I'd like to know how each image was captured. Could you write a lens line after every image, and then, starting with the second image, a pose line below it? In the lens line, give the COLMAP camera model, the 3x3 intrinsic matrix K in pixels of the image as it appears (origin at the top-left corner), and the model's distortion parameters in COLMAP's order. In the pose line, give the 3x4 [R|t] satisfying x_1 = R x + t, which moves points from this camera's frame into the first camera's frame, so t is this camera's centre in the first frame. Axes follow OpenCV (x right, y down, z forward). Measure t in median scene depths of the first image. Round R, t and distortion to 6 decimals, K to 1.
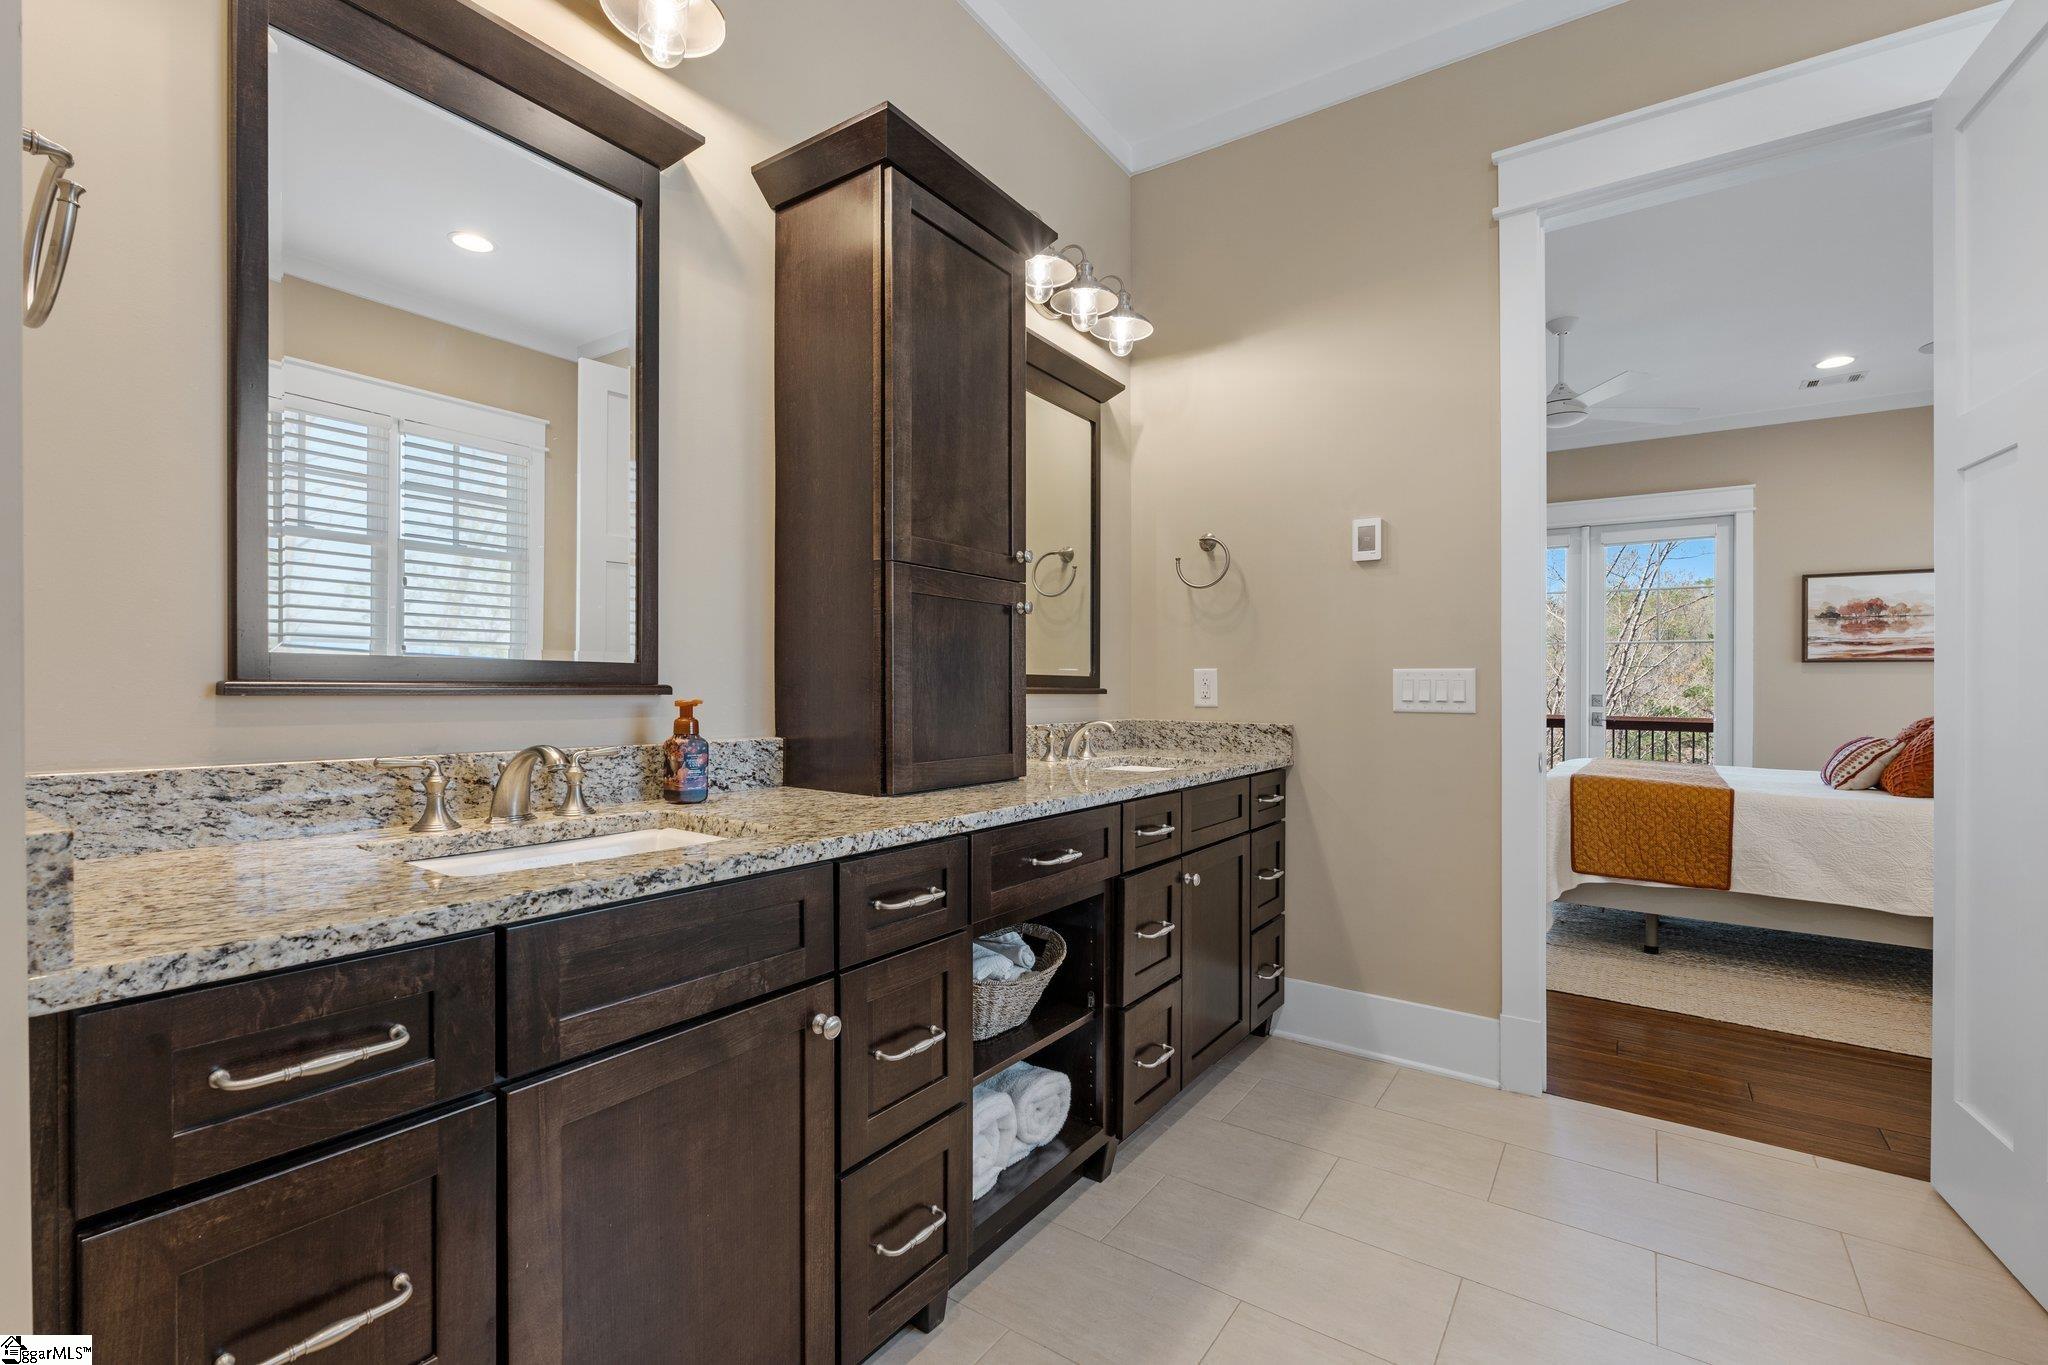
lens RADIAL K [[891.3, 0, 1022.9], [0, 891.3, 682.9], [0, 0, 1]] dist [-0.008816, 0.000685]
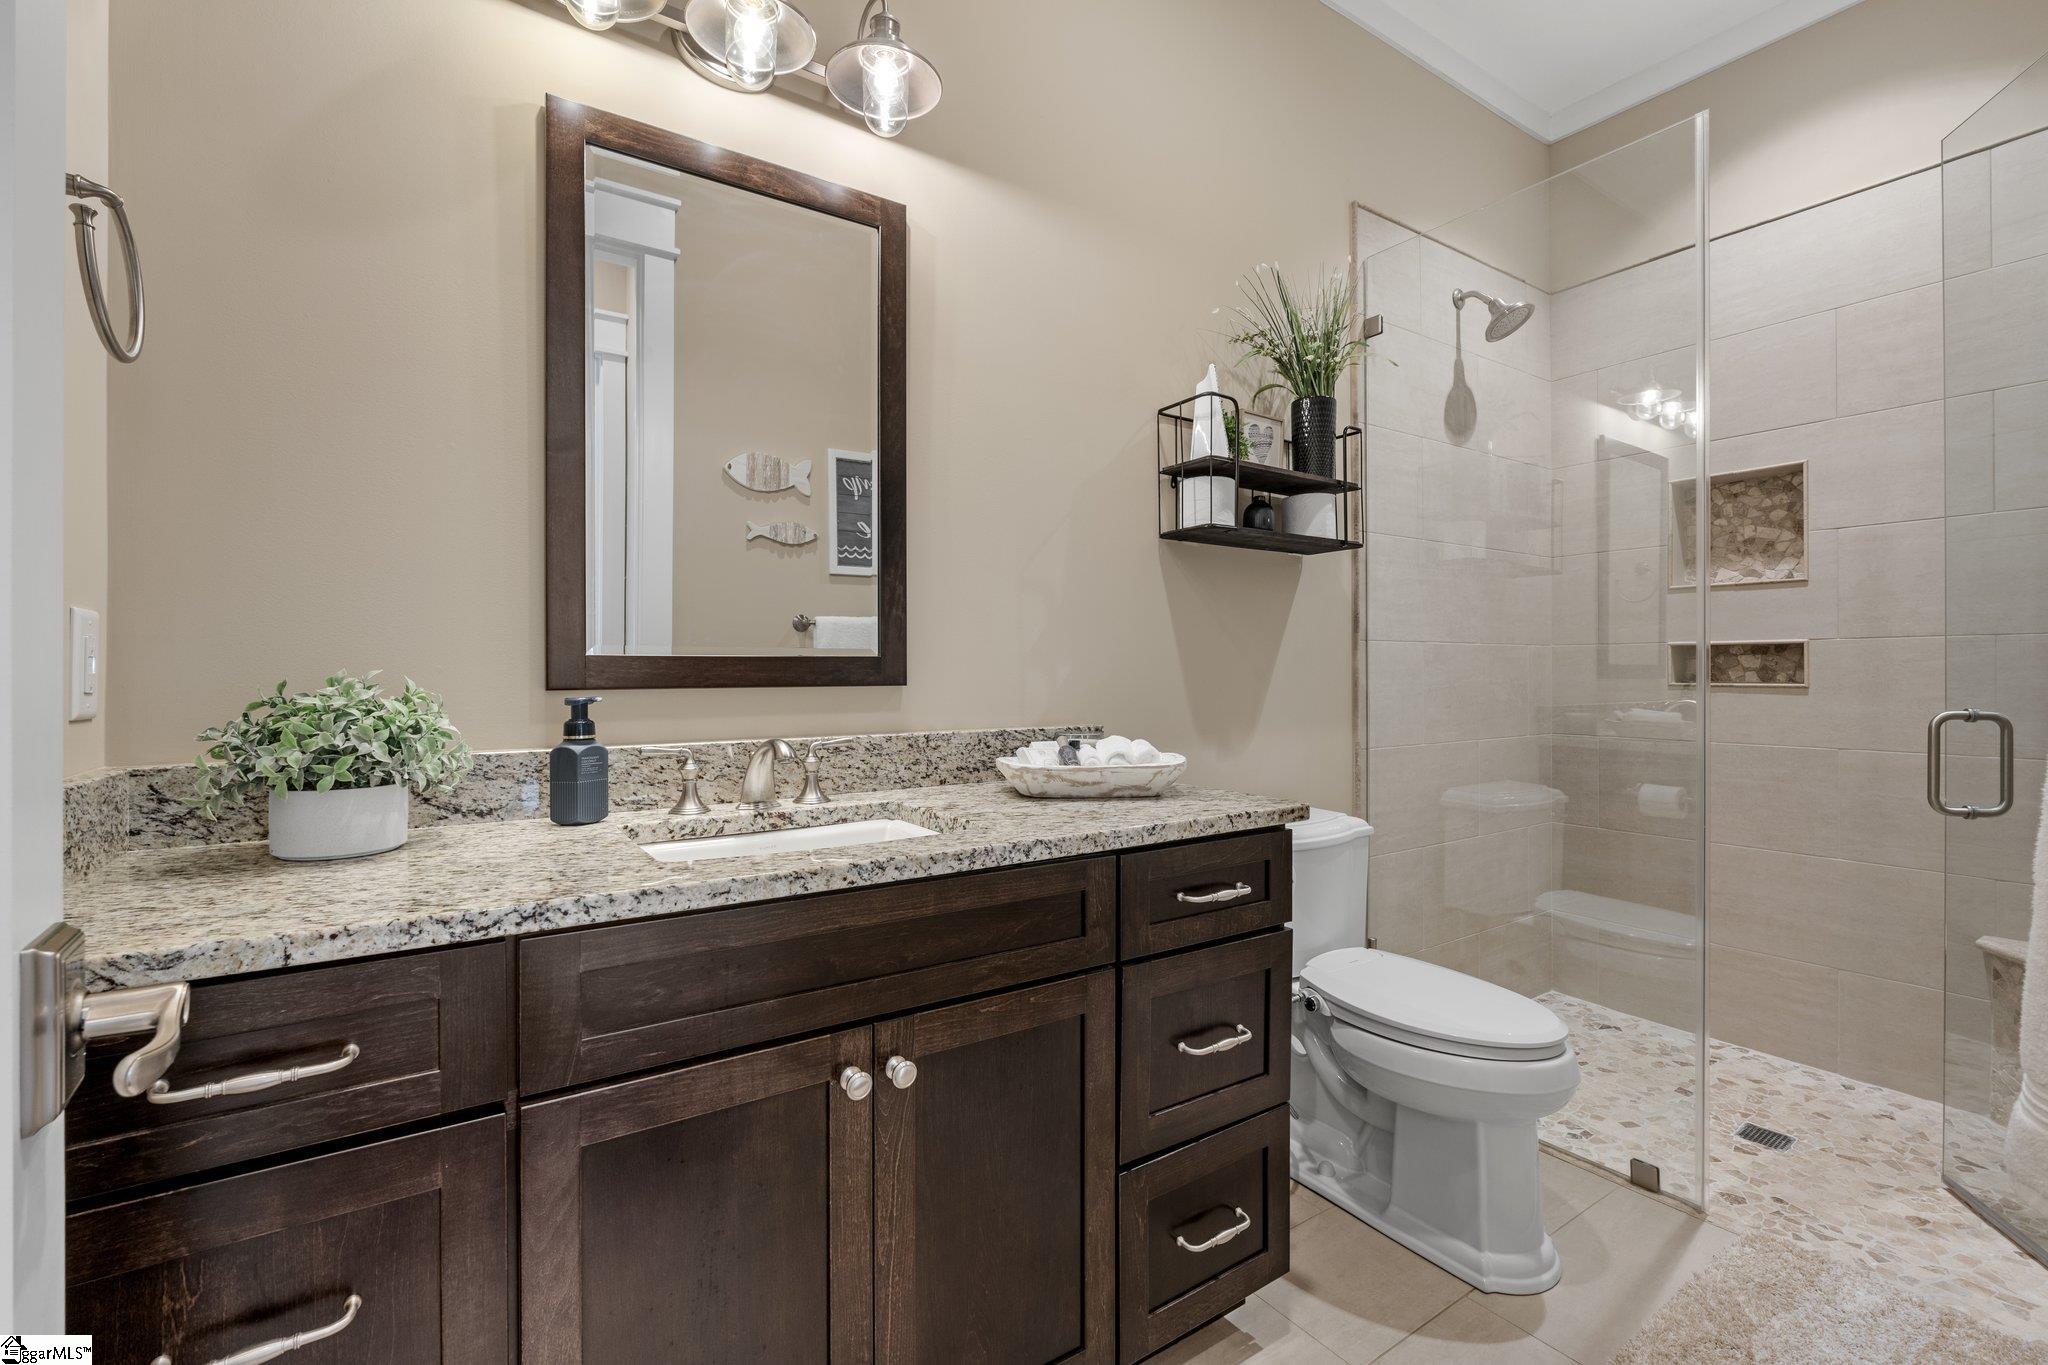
lens RADIAL K [[891.3, 0, 1016.3], [0, 891.3, 694.9], [0, 0, 1]] dist [-0.008816, 0.000685]
pose [[0.938400, -0.005866, -0.345501, 0.081262], [0.014354, 0.999655, 0.022014, 0.001408], [0.345252, -0.025617, 0.938160, 0.103491]]
